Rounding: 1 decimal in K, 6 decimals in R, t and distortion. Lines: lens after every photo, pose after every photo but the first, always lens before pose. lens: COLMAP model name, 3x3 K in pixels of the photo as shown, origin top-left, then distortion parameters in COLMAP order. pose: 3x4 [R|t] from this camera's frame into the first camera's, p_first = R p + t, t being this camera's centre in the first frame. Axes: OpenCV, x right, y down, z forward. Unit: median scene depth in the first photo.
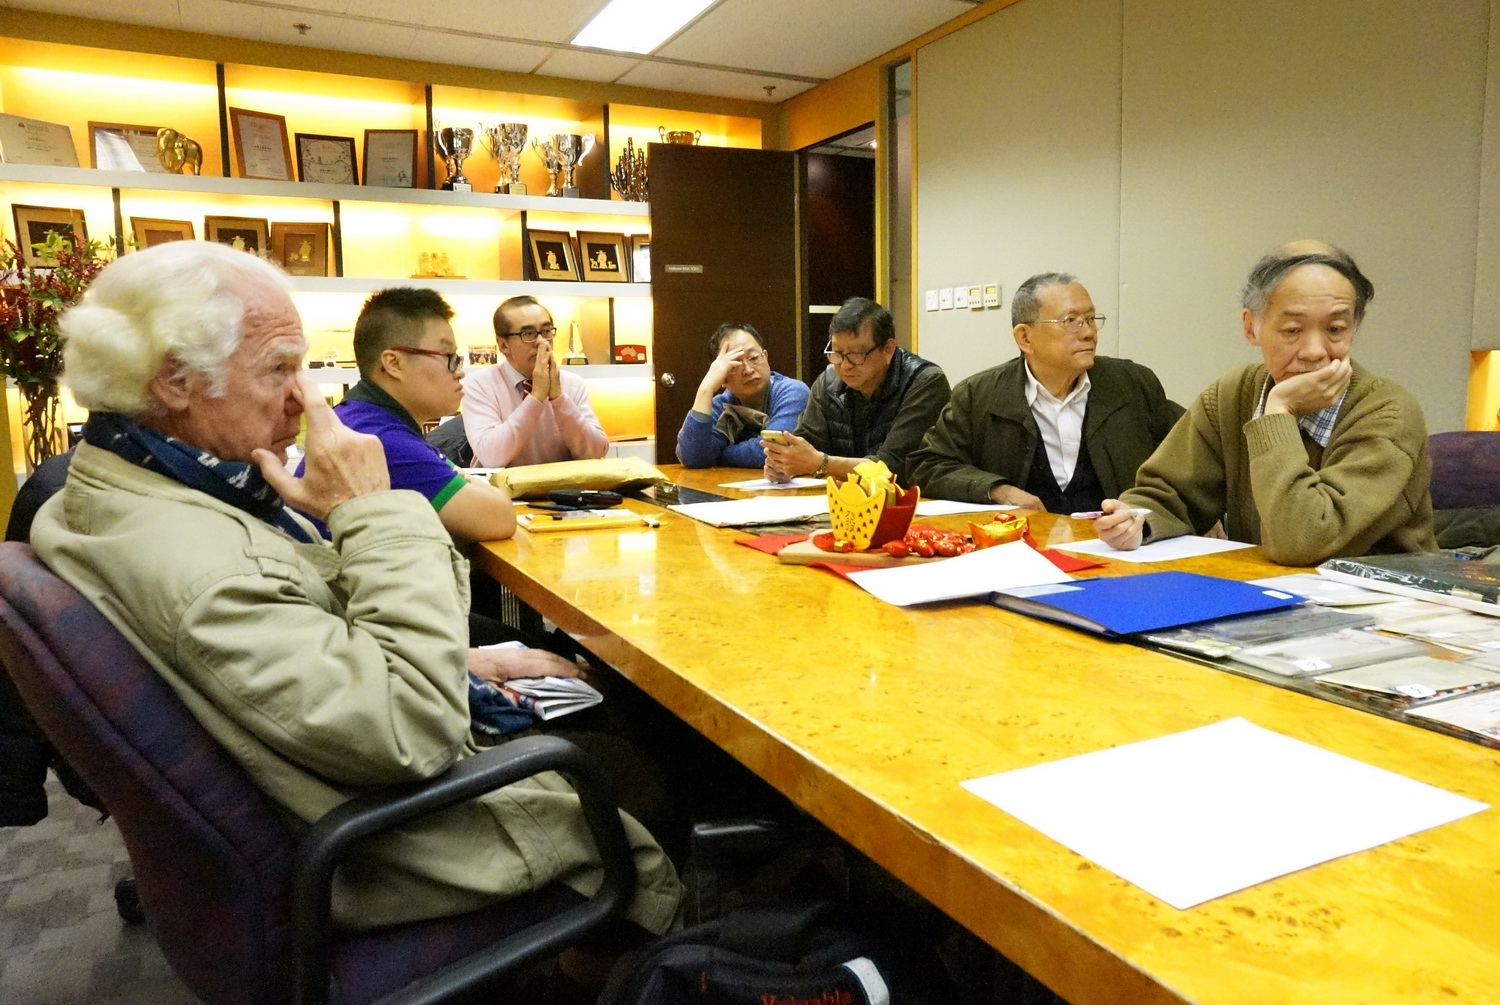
lens RADIAL K [[1064.6, 0, 757.3], [0, 1064.6, 497.0], [0, 0, 1]] dist [-0.003815, 0.007284]
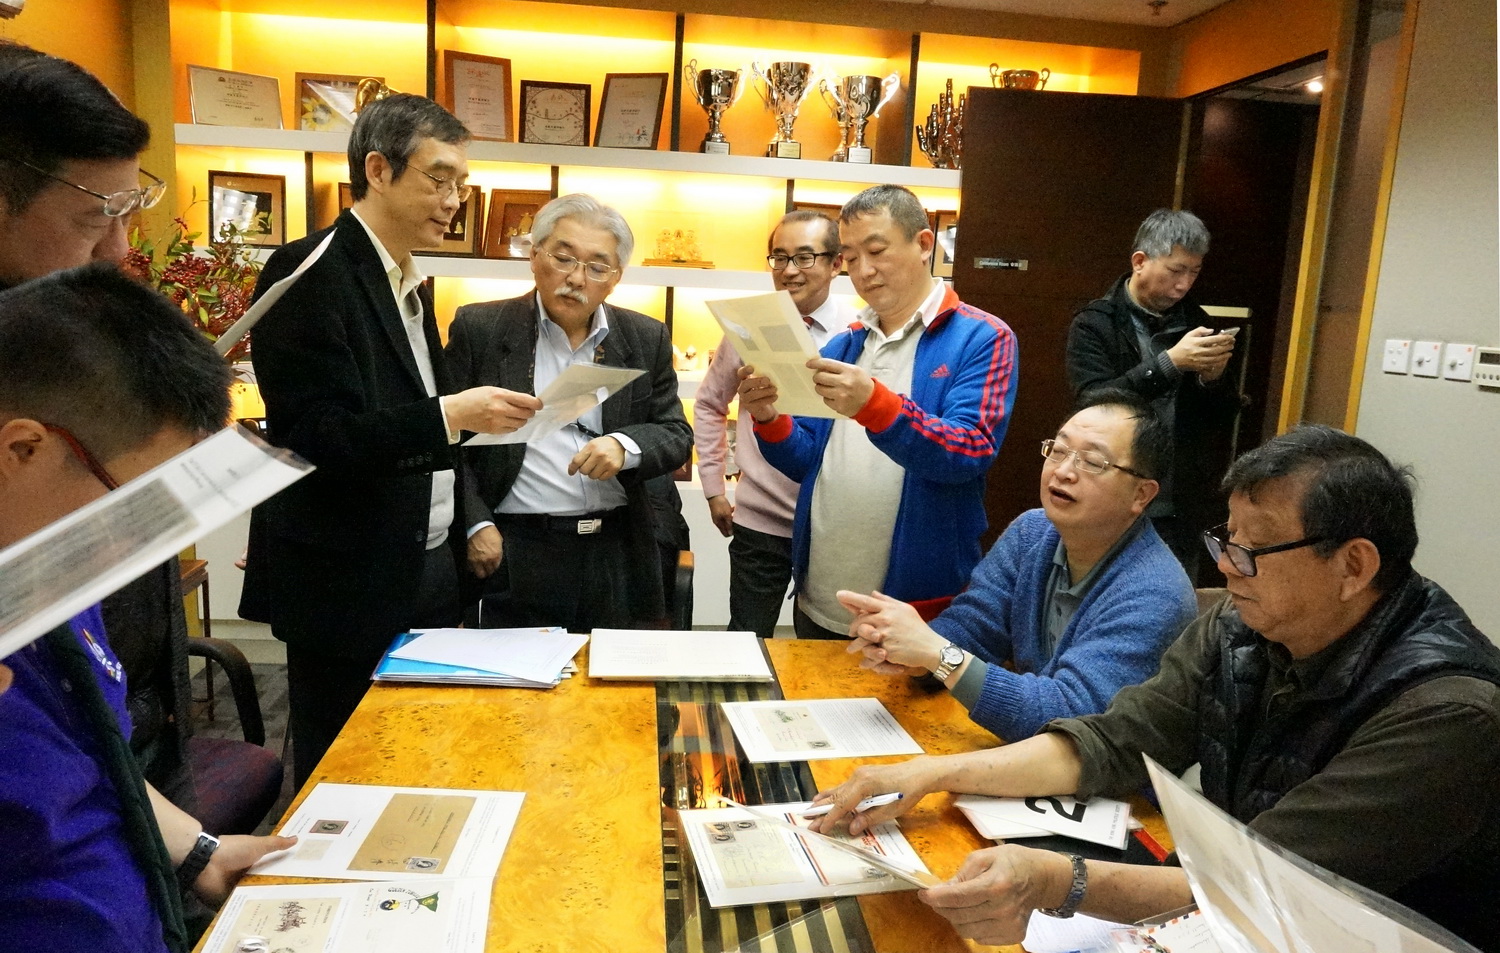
lens RADIAL K [[1007.7, 0, 750.1], [0, 1007.7, 481.4], [0, 0, 1]] dist [-0.048939, 0.034321]
pose [[0.935138, 0.120918, -0.333011, 0.016416], [-0.100087, 0.991831, 0.079081, -0.107306], [0.339853, -0.040622, 0.939601, 0.305573]]
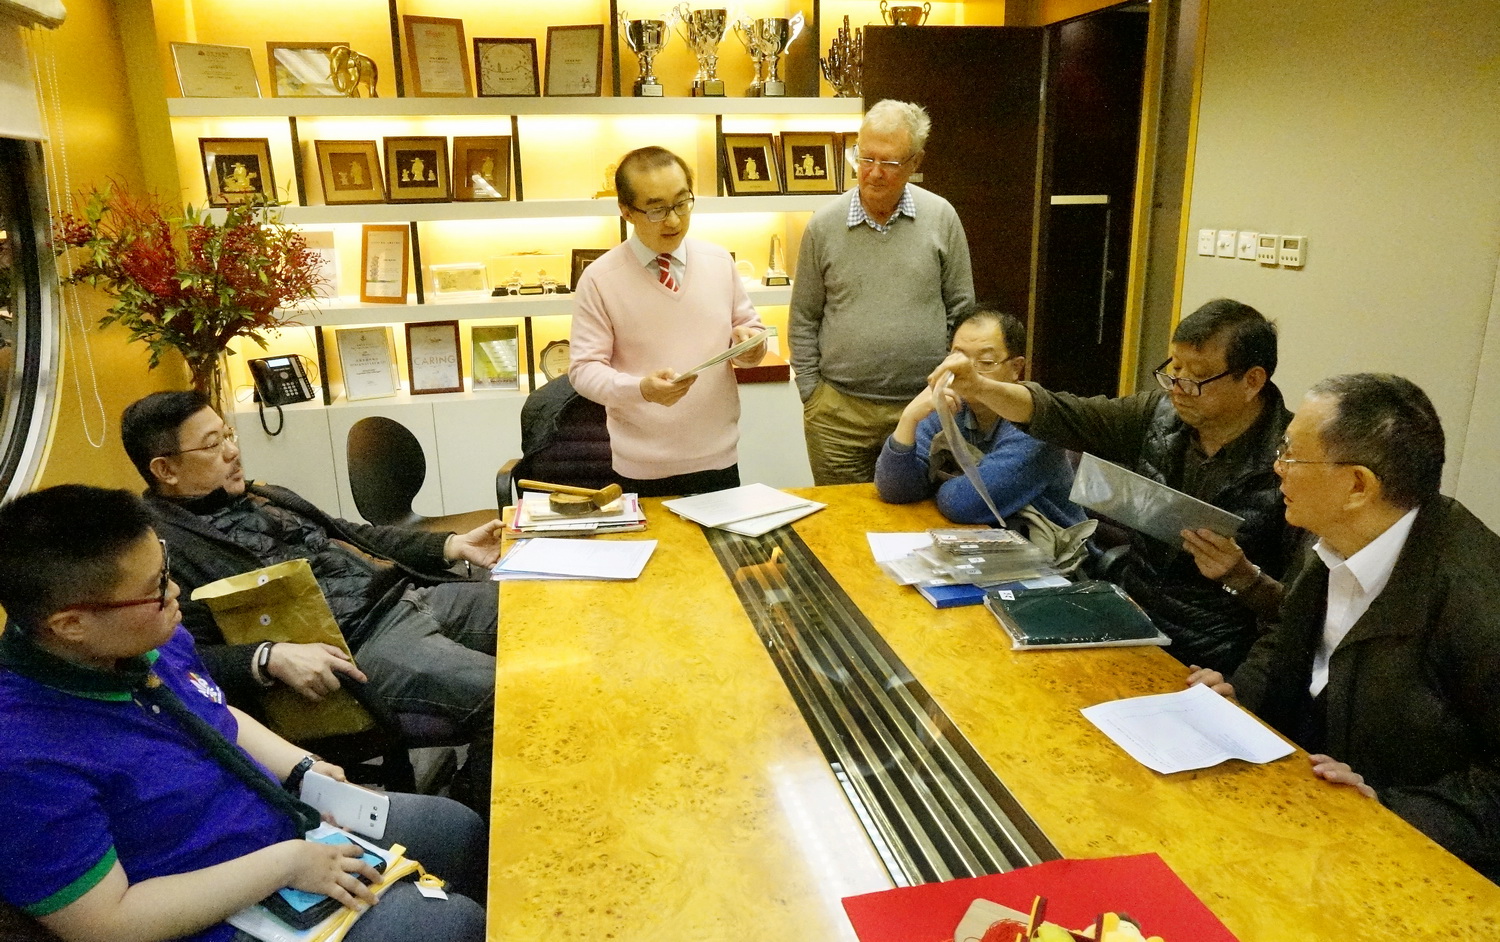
lens RADIAL K [[1019.5, 0, 755.5], [0, 1019.5, 472.9], [0, 0, 1]] dist [-0.042195, 0.043147]
pose [[0.972357, 0.063994, -0.224559, 0.016049], [-0.026388, 0.985666, 0.166632, -0.115733], [0.232004, -0.156100, 0.960108, 0.155053]]
